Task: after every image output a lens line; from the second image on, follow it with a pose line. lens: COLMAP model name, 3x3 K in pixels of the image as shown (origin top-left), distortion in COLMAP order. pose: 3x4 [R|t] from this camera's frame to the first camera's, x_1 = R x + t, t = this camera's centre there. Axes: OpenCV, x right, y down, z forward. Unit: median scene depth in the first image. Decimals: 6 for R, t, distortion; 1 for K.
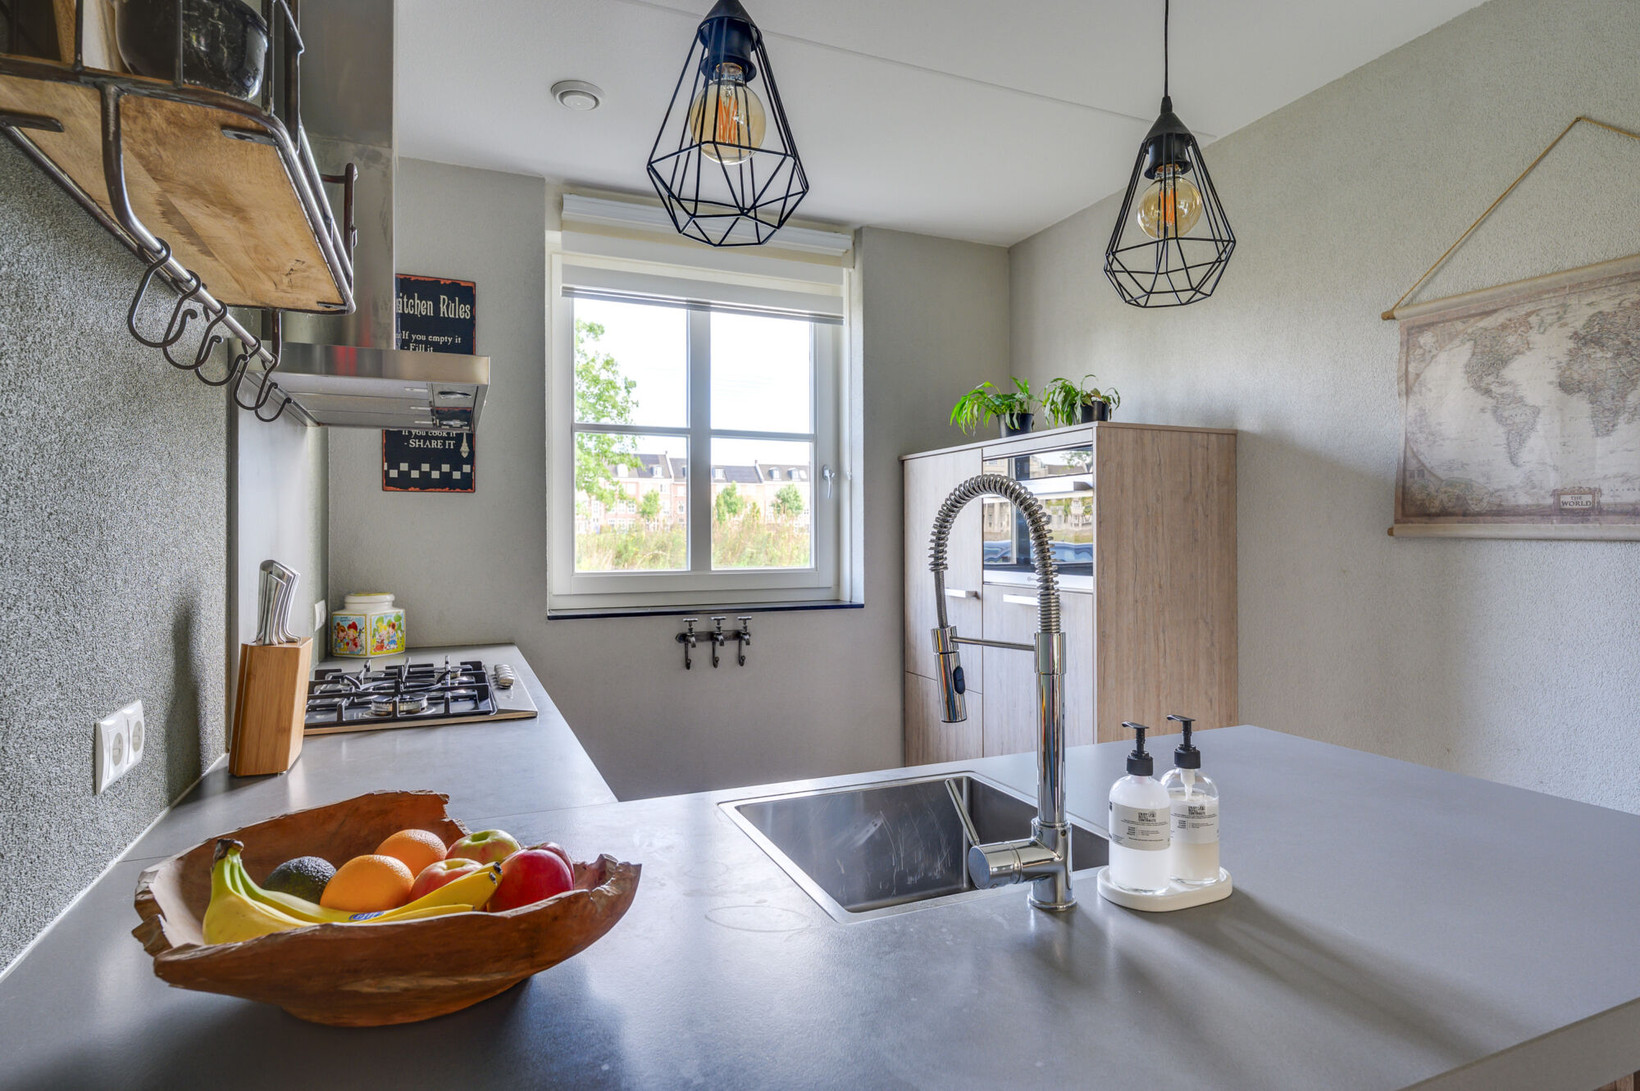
lens RADIAL K [[868.7, 0, 811.3], [0, 868.7, 538.1], [0, 0, 1]] dist [-0.028243, -0.000108]
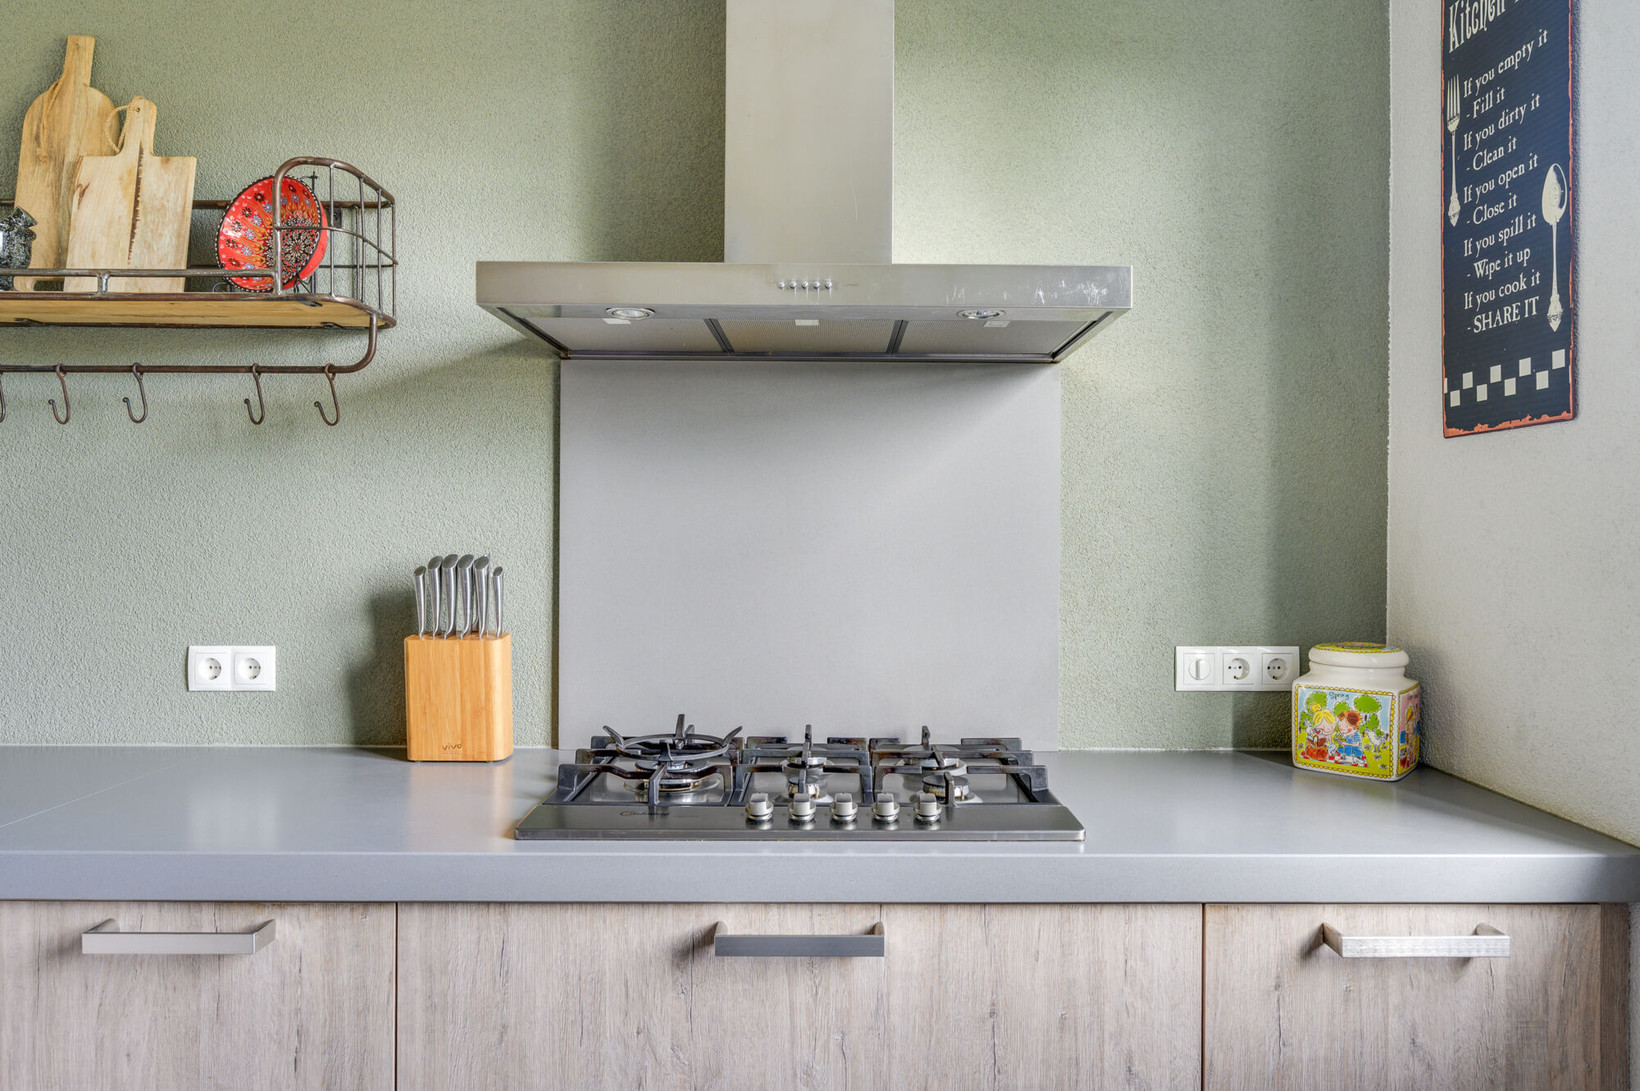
lens RADIAL K [[1063.1, 0, 824.1], [0, 1063.1, 541.0], [0, 0, 1]] dist [0.000523, -0.000014]
pose [[-0.359039, 0.005516, -0.933306, 0.167064], [-0.008116, 0.999926, 0.009032, -0.000643], [0.933287, 0.010818, -0.358968, 0.873437]]
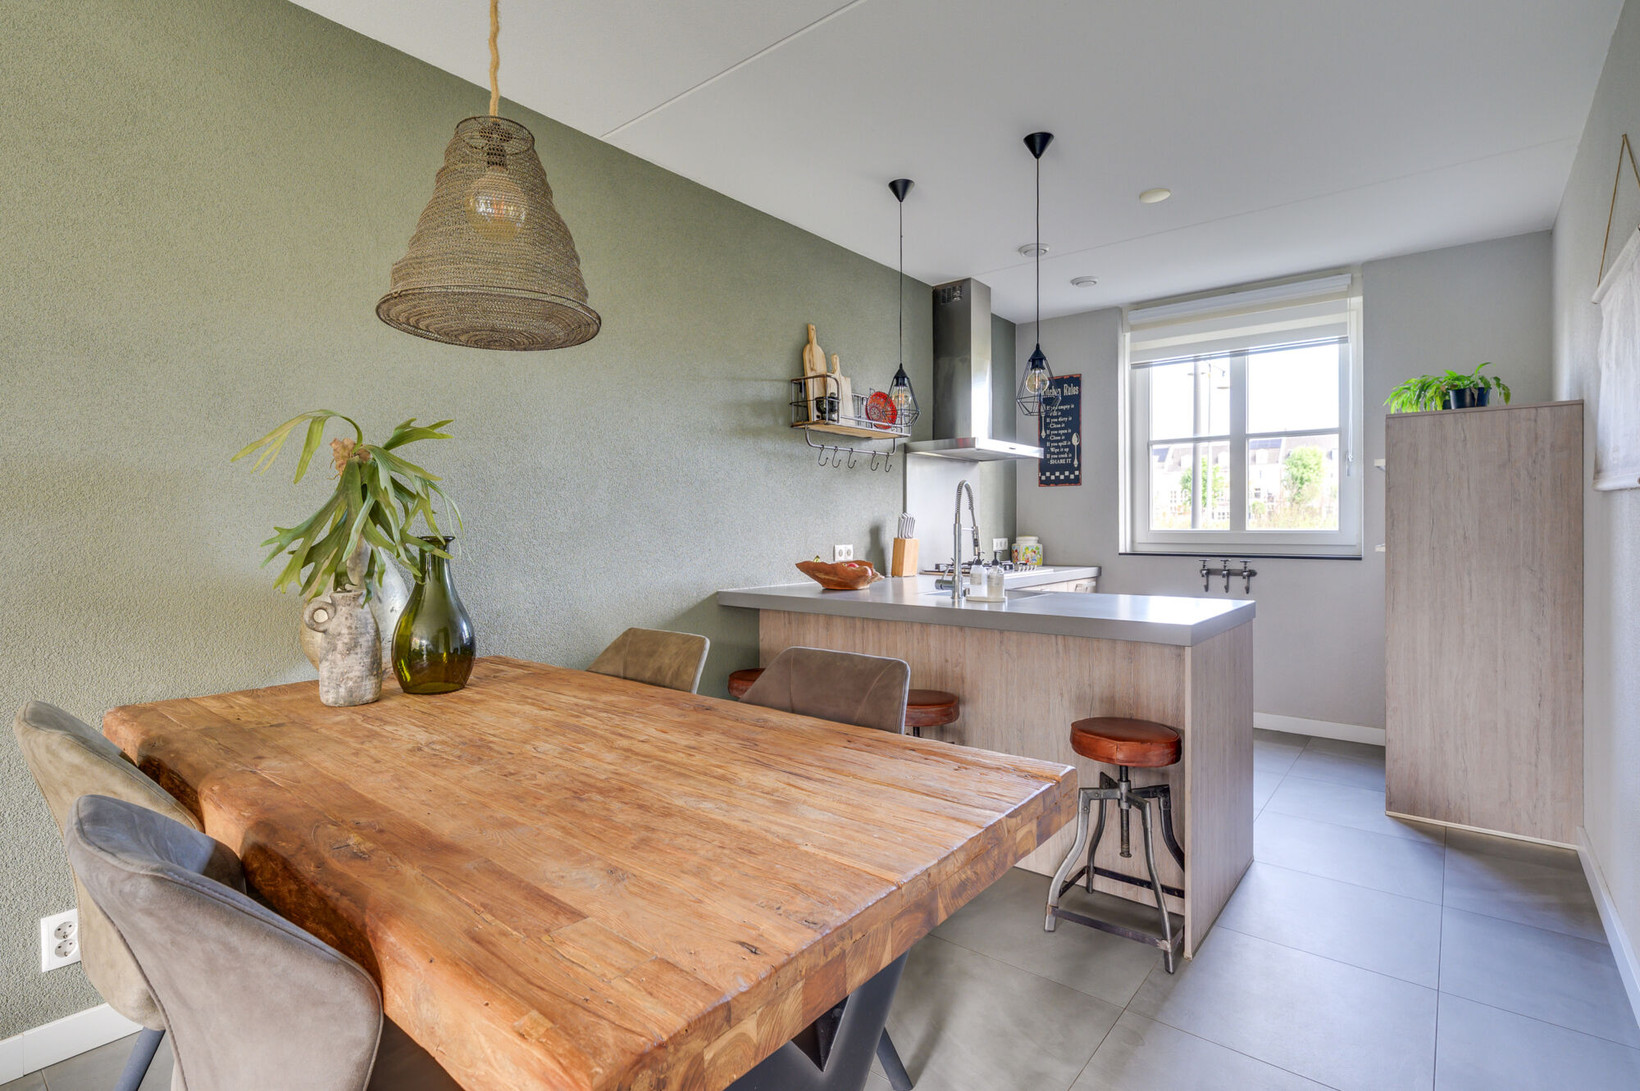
lens RADIAL K [[784.7, 0, 808.9], [0, 784.7, 536.8], [0, 0, 1]] dist [0.002631, 0.000286]
pose [[0.465309, 0.014488, -0.885030, 0.870003], [-0.000611, 0.999871, 0.016047, 0.033384], [0.885148, -0.006926, 0.465258, -0.332989]]
